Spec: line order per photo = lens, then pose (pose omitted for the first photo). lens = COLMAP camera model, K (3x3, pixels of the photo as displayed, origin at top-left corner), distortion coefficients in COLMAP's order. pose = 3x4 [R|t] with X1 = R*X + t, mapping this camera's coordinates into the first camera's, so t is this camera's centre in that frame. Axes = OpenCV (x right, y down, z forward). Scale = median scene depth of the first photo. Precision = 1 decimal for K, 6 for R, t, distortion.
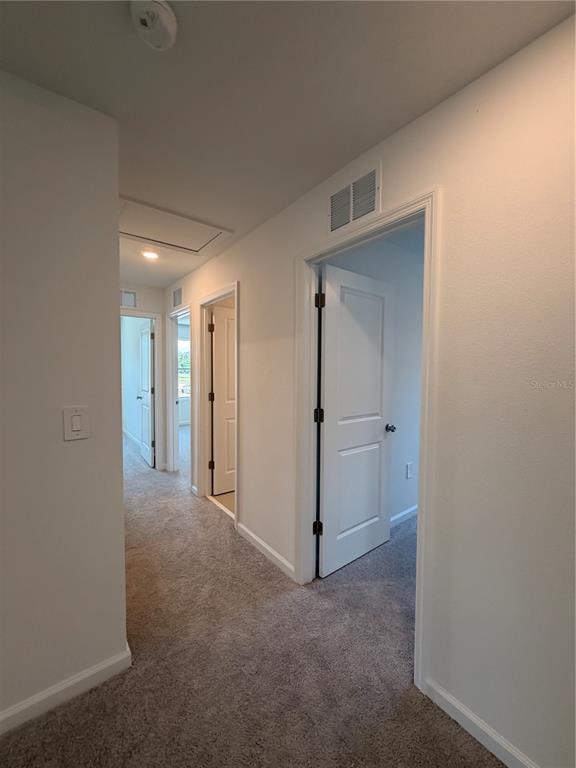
lens RADIAL K [[310.1, 0, 288.4], [0, 310.1, 382.1], [0, 0, 1]] dist [0.015592, 0.000018]
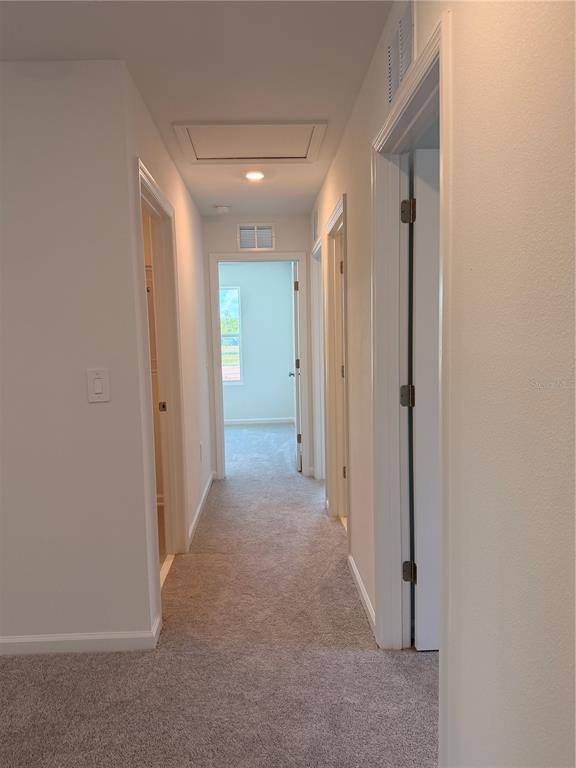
lens RADIAL K [[543.3, 0, 288.4], [0, 543.3, 384.2], [0, 0, 1]] dist [0.021516, -0.025855]
pose [[0.818651, 0.025930, -0.573705, 0.383776], [0.003793, 0.998714, 0.050551, 0.019494], [0.574278, -0.043560, 0.817501, -0.031447]]
